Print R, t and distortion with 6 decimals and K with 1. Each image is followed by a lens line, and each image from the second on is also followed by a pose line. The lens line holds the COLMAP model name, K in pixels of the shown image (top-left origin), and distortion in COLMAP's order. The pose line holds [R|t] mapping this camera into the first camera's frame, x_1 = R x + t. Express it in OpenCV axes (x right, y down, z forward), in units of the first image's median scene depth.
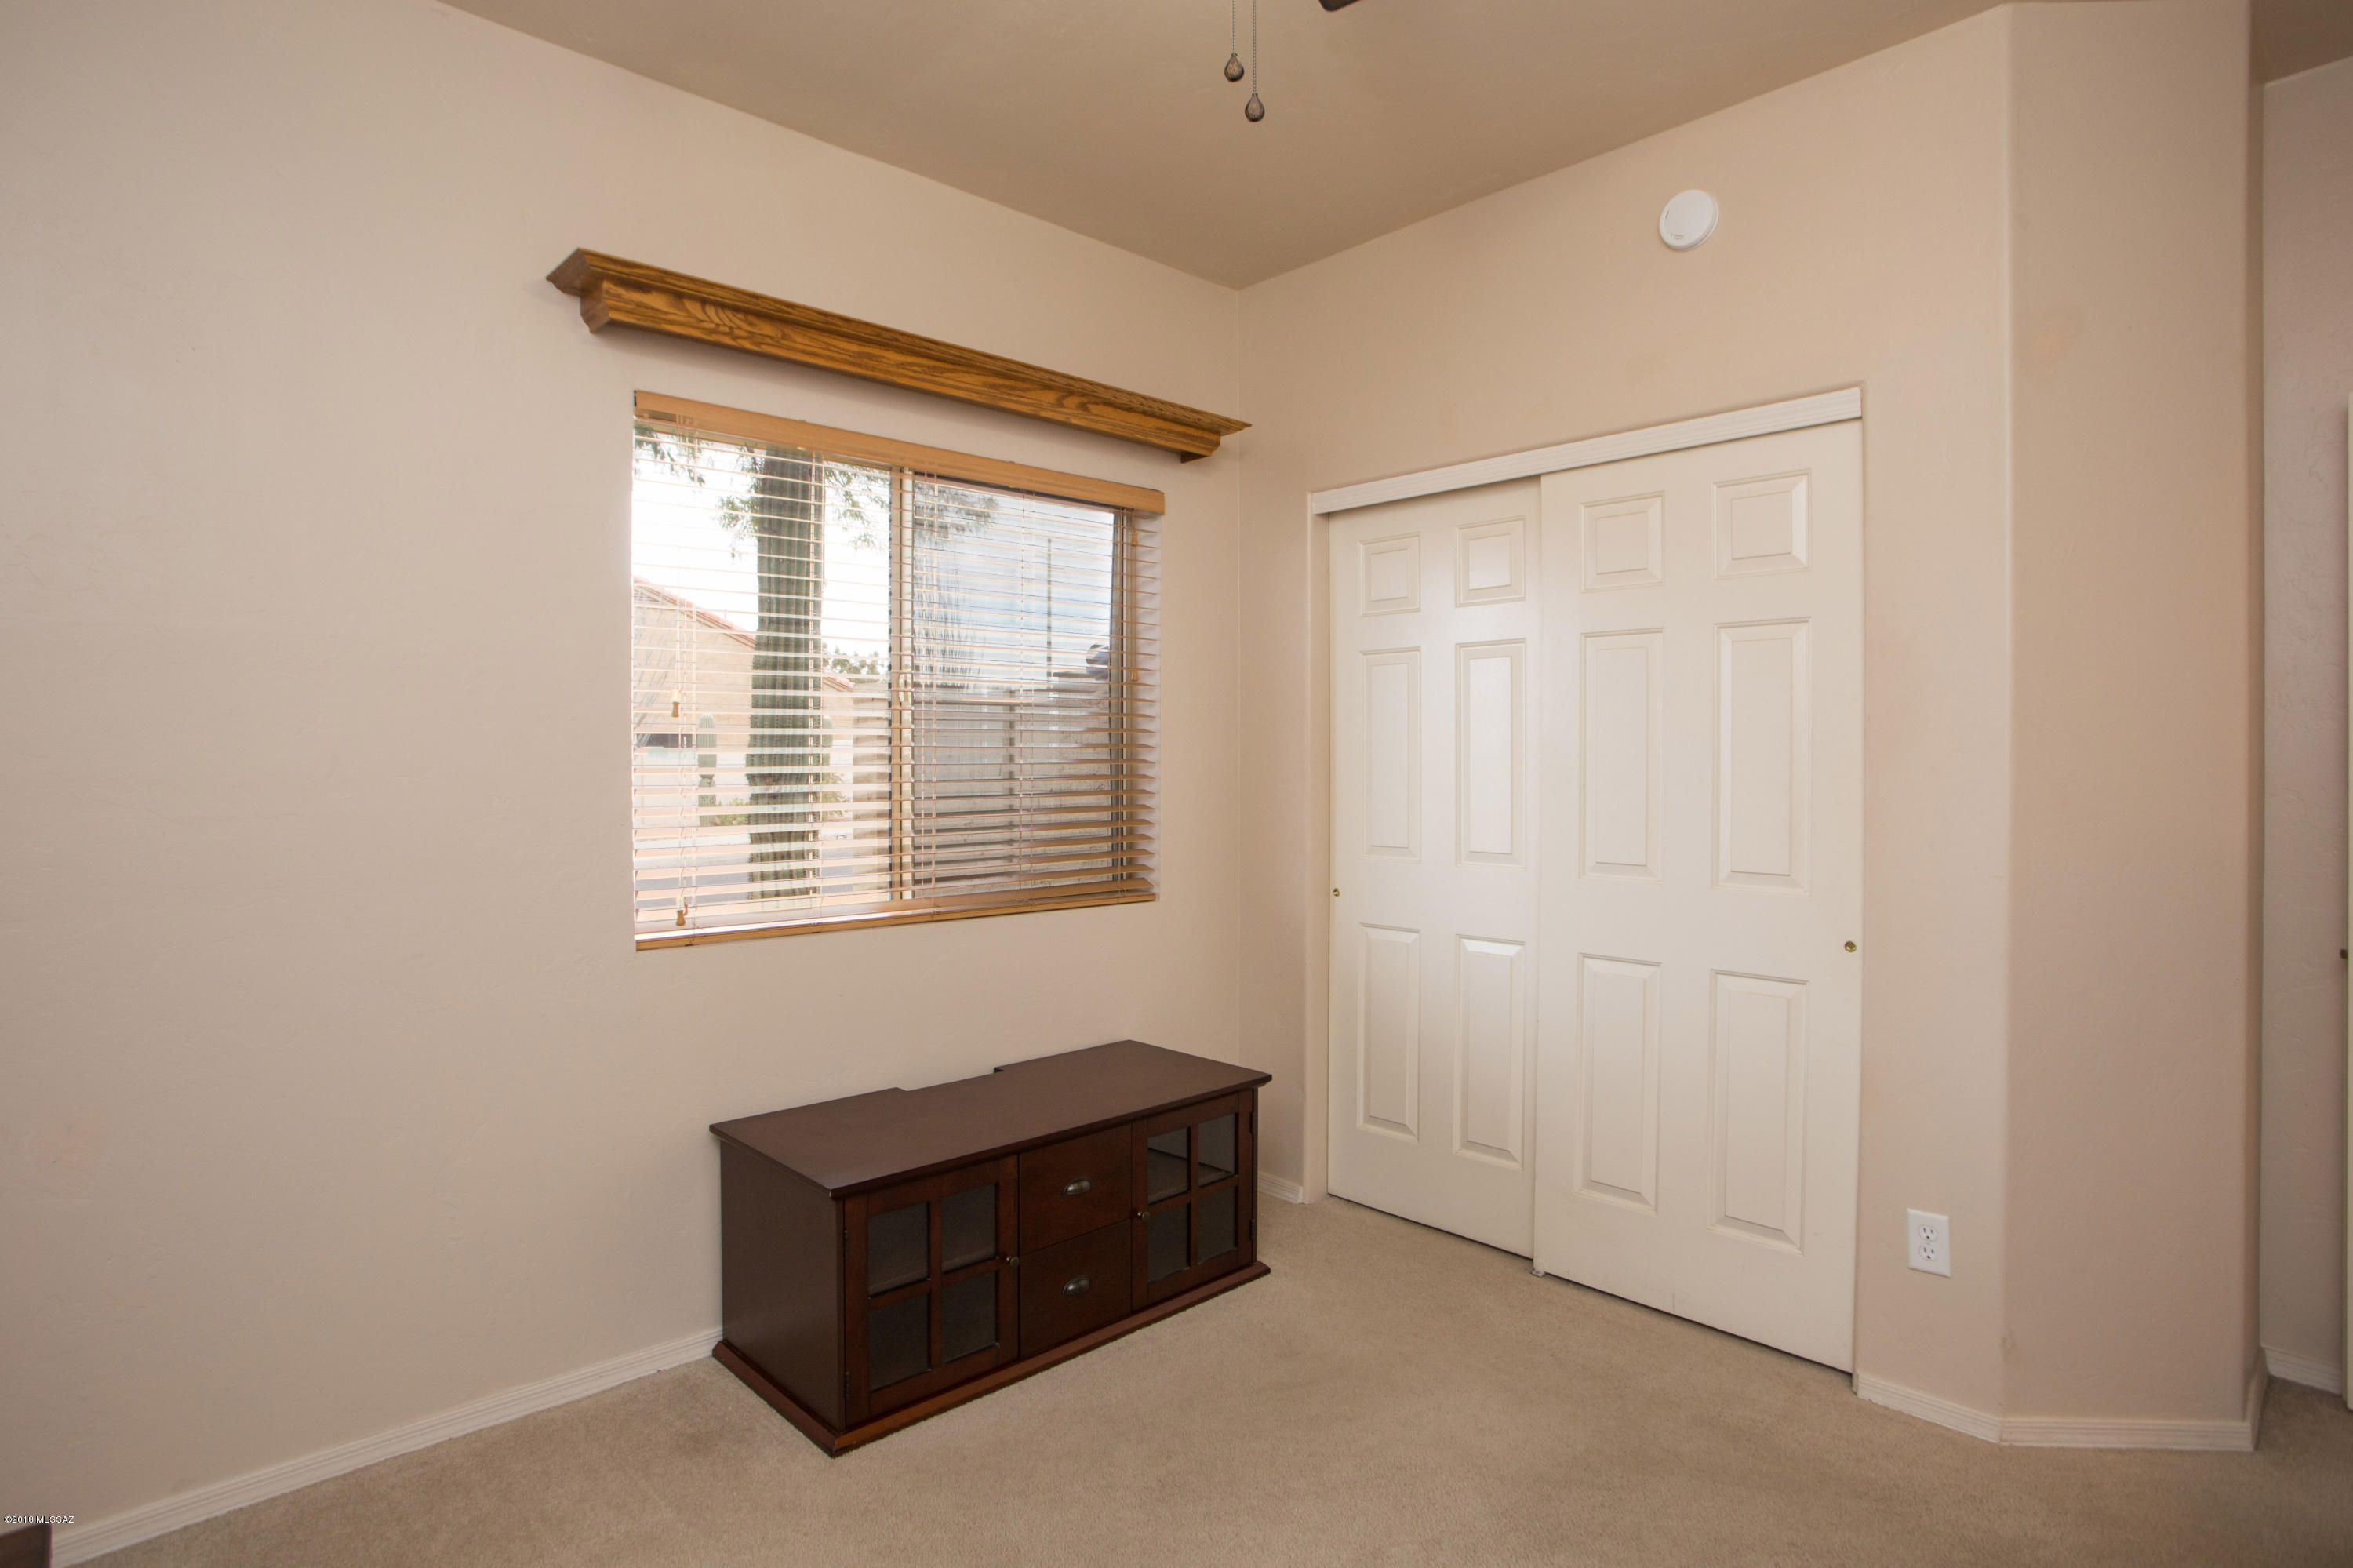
lens RADIAL K [[1225.1, 0, 1183.4], [0, 1225.1, 767.2], [0, 0, 1]] dist [-0.044963, 0.017016]
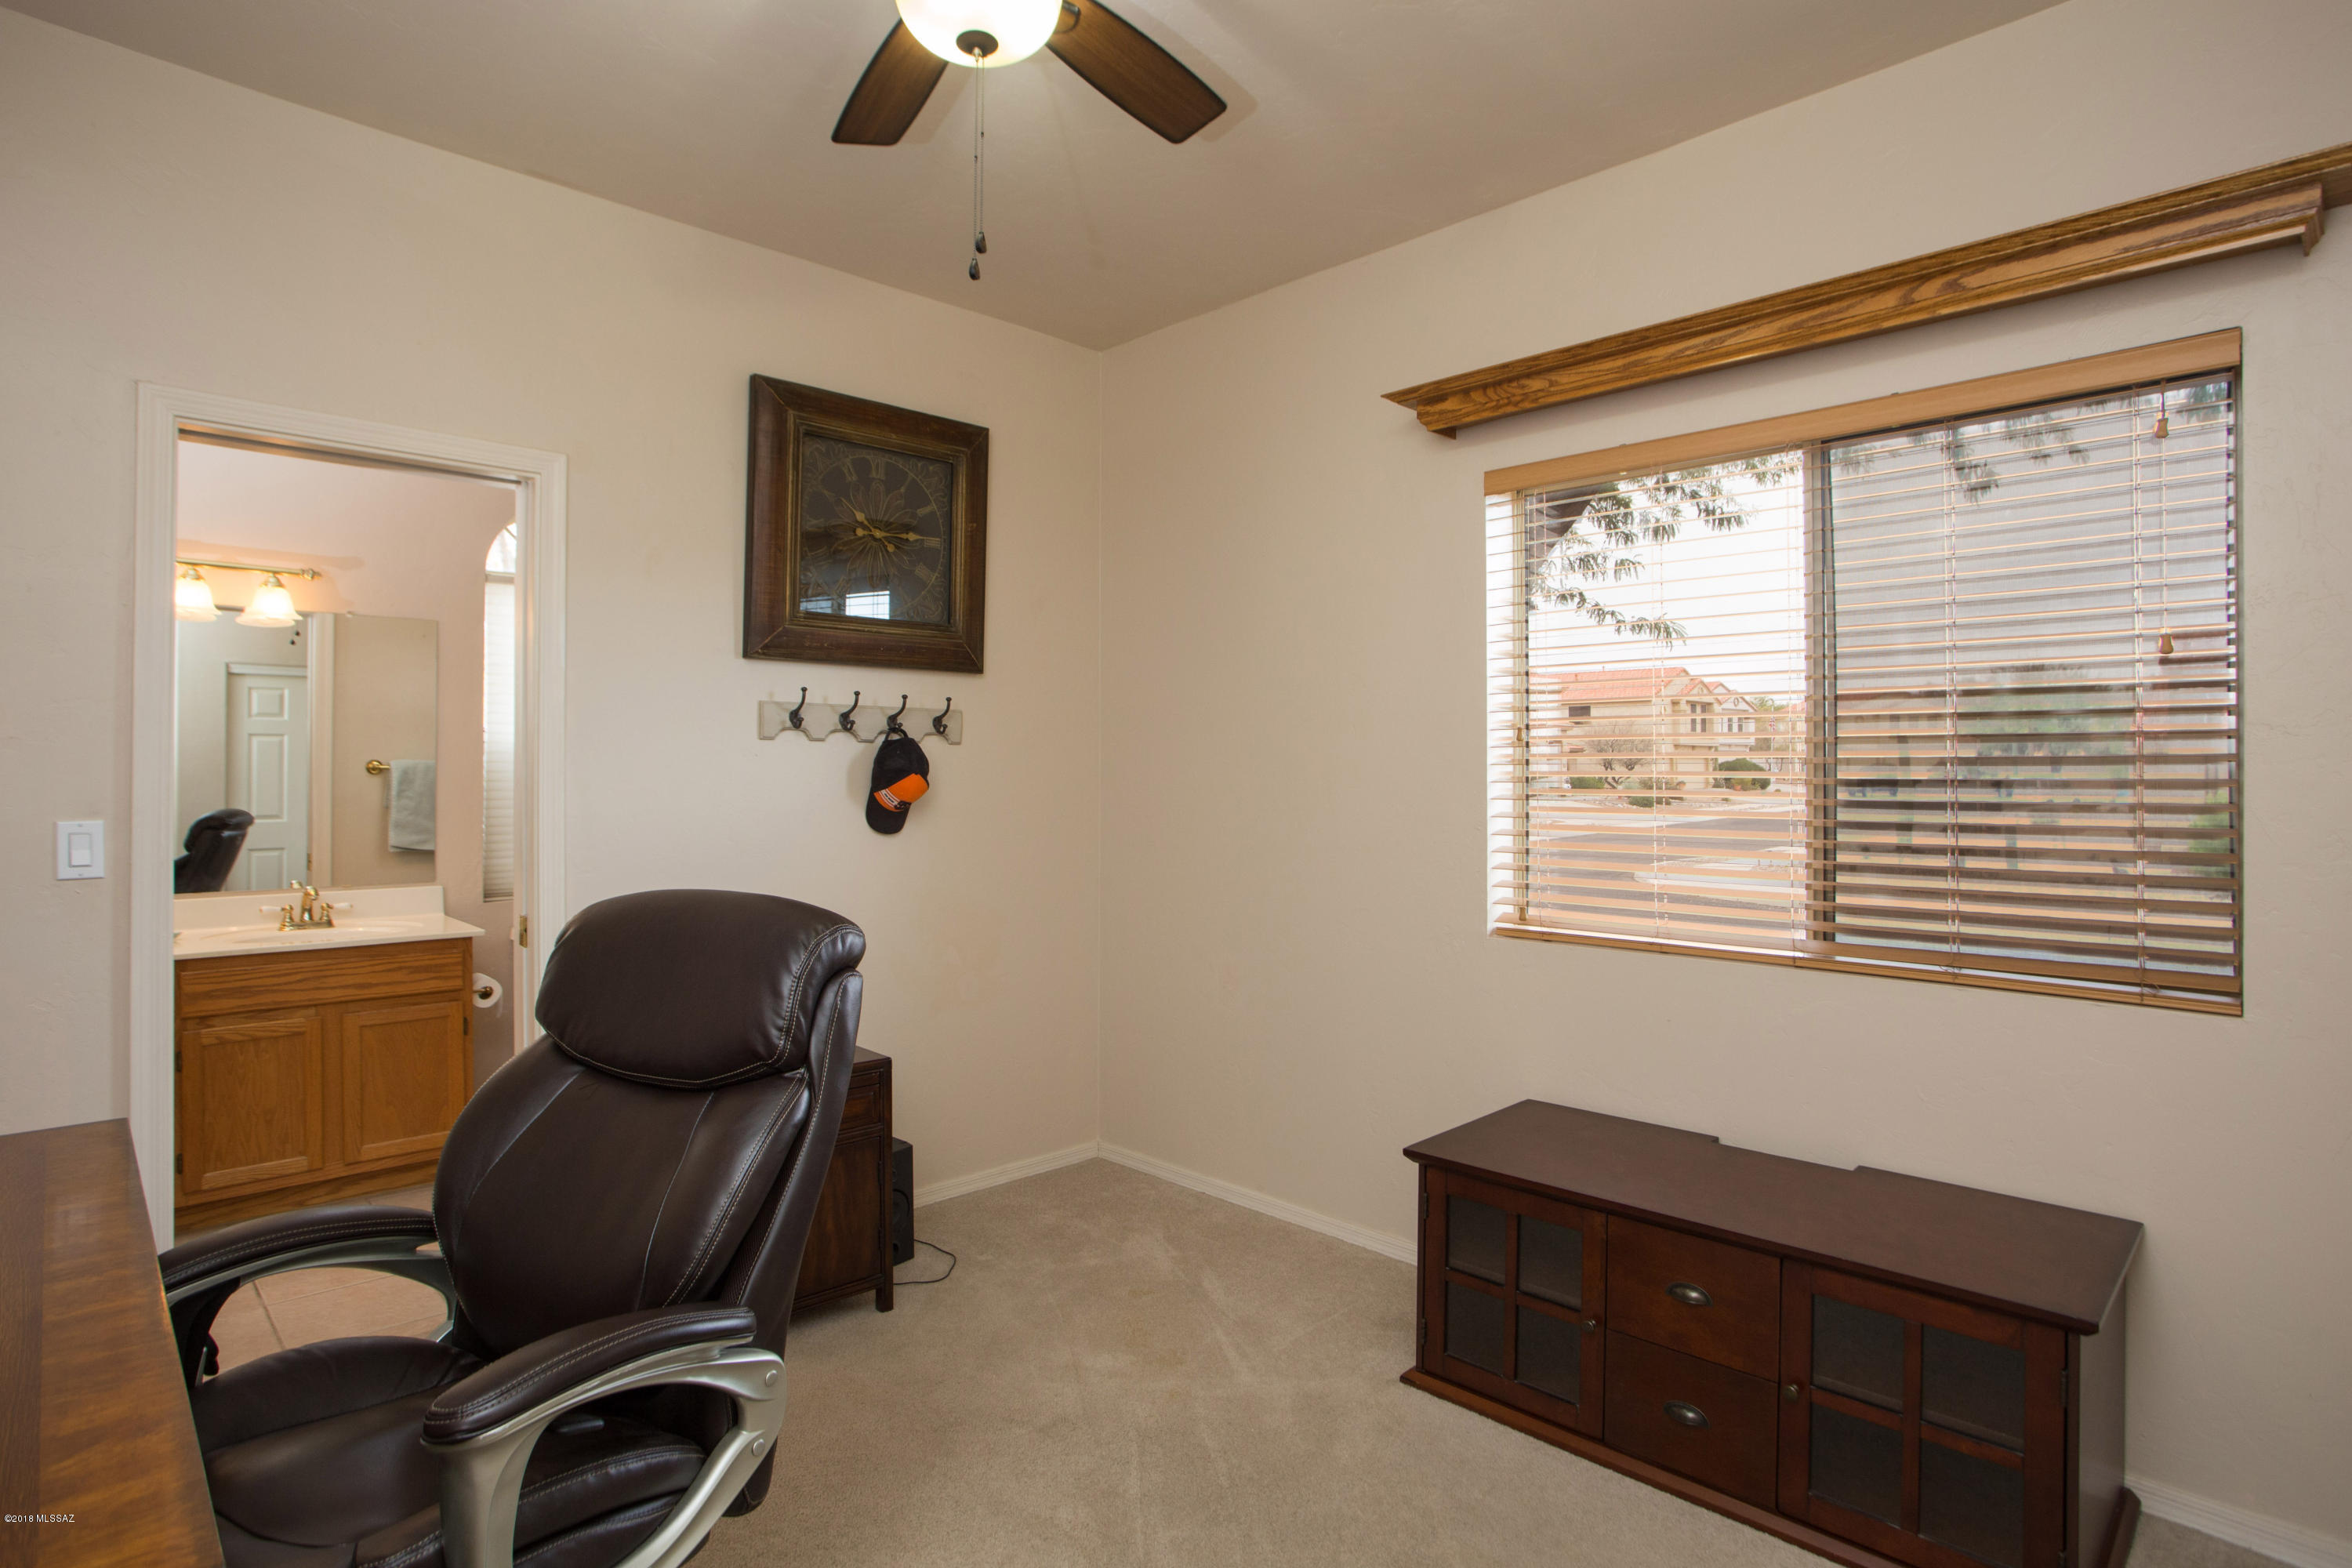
lens RADIAL K [[1224.5, 0, 1182.6], [0, 1224.5, 777.0], [0, 0, 1]] dist [-0.044963, 0.017016]
pose [[0.028952, 0.006991, -0.999556, 0.737835], [-0.006702, 0.999954, 0.006800, -0.012606], [0.999558, 0.006502, 0.028997, 0.644226]]
